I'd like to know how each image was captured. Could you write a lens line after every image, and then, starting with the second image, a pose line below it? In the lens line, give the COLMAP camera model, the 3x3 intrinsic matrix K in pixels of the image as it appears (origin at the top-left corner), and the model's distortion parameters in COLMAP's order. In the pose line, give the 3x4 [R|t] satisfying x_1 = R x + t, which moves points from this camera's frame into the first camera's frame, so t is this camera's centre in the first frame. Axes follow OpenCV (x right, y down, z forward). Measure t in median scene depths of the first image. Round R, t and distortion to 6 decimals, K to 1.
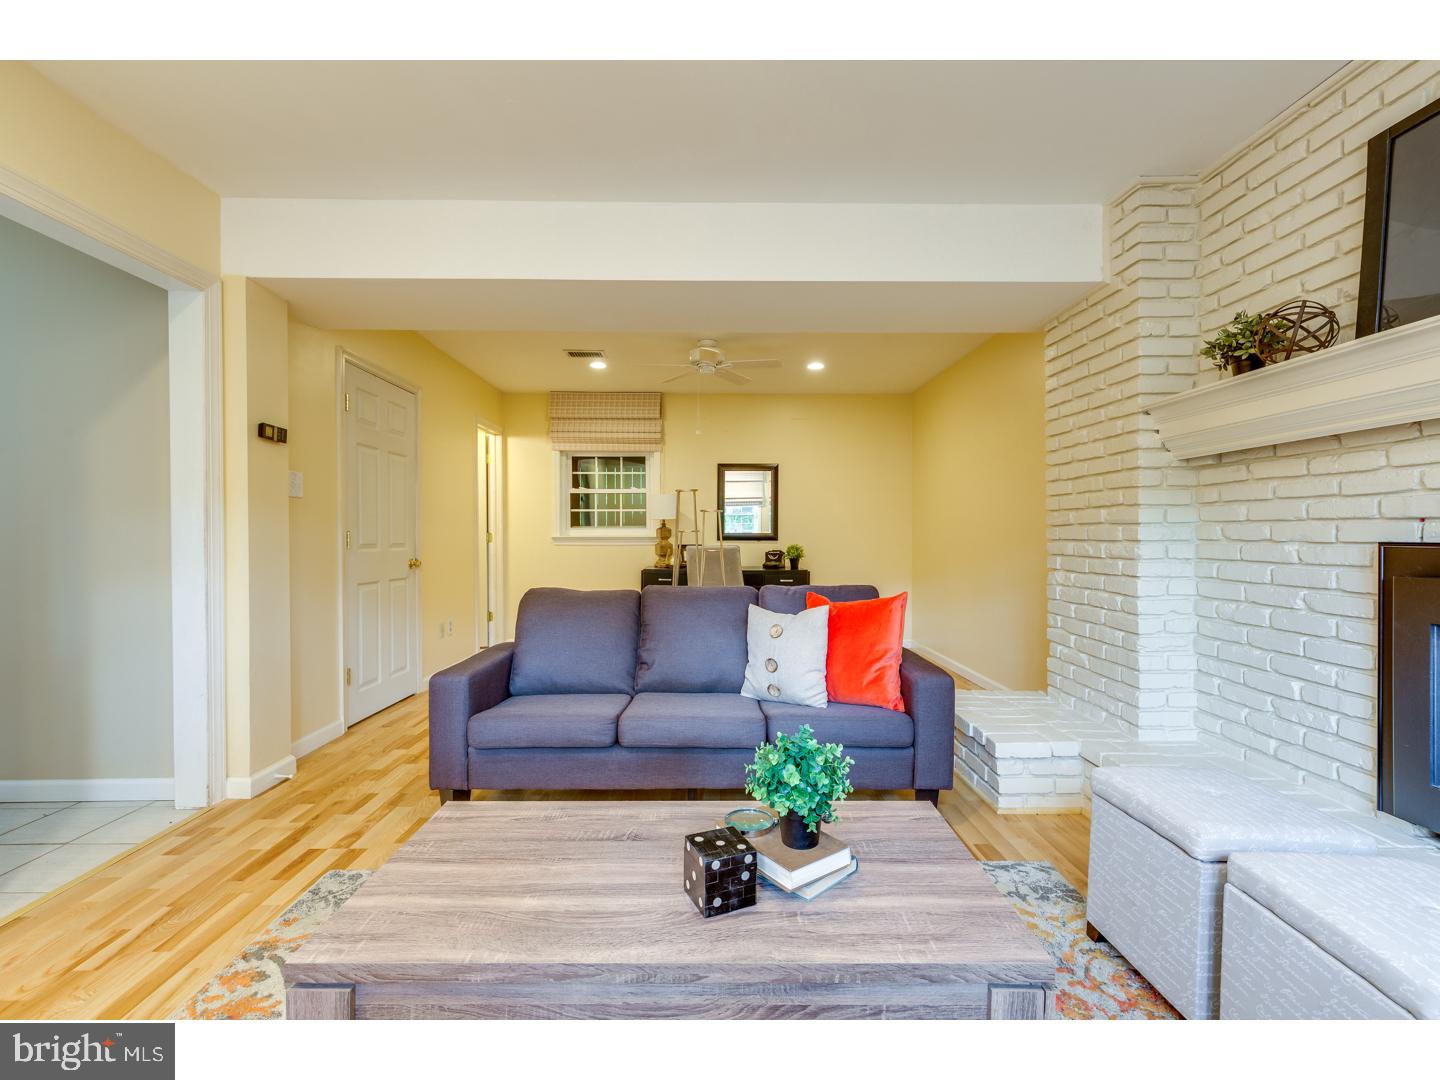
lens RADIAL K [[654.6, 0, 719.0], [0, 654.6, 544.3], [0, 0, 1]] dist [0.013585, -0.000655]
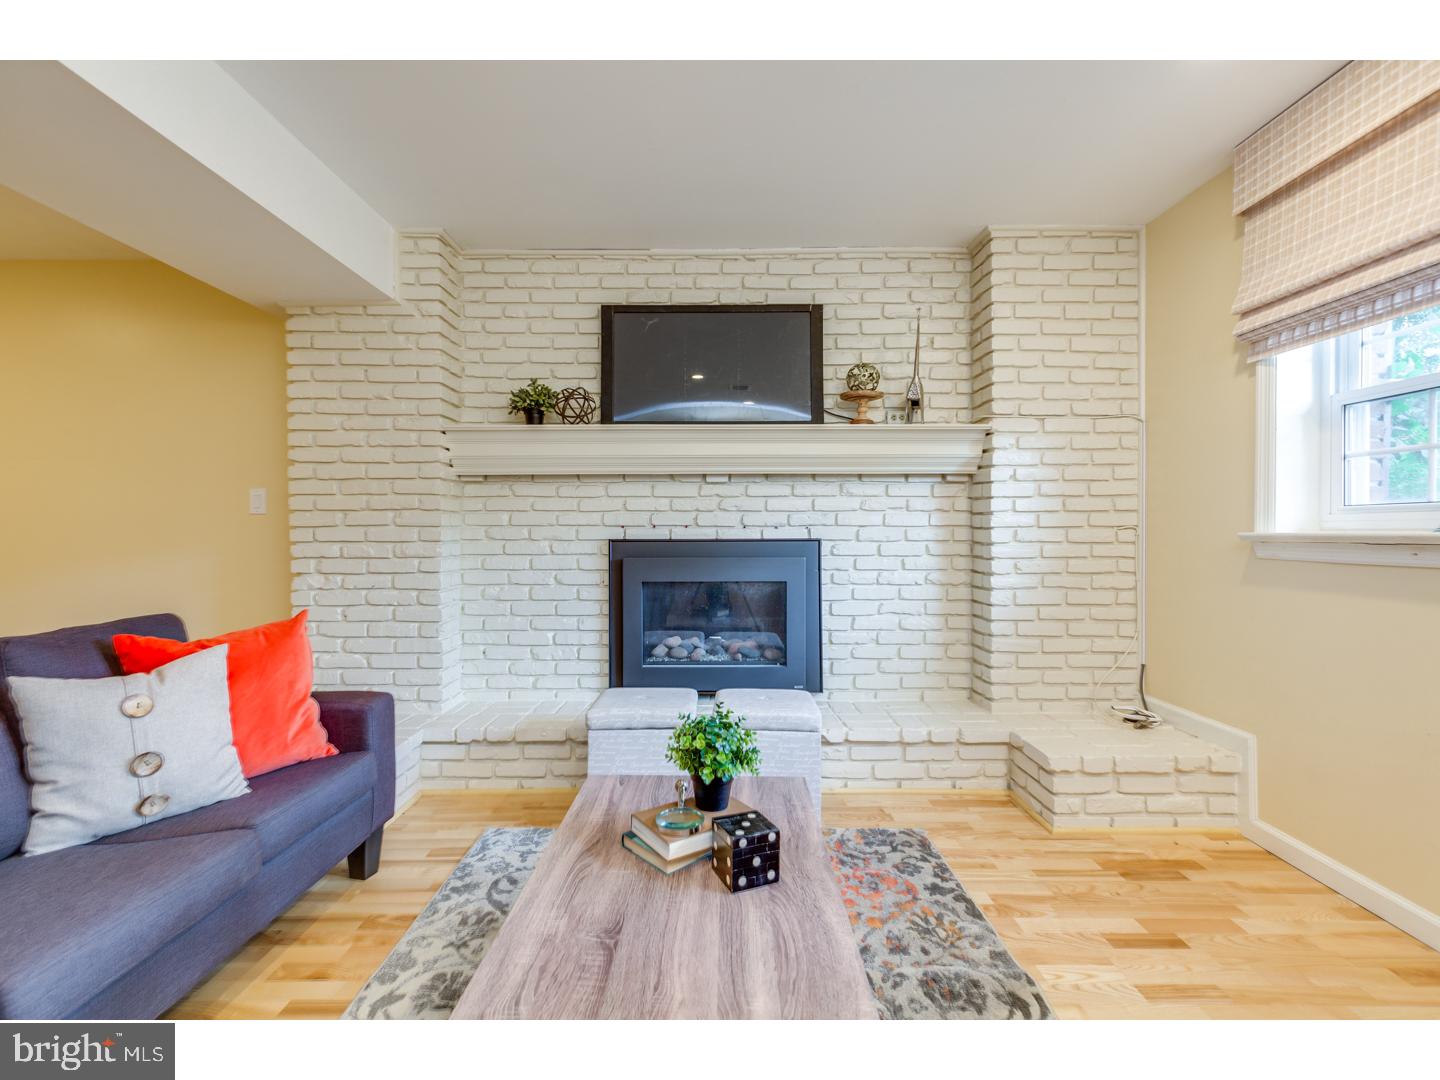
lens RADIAL K [[654.6, 0, 721.5], [0, 654.6, 535.6], [0, 0, 1]] dist [0.013585, -0.000655]
pose [[0.012067, -0.008200, 0.999894, -0.525399], [0.018058, 0.999805, 0.007981, -0.015582], [-0.999764, 0.017960, 0.012213, 0.496975]]
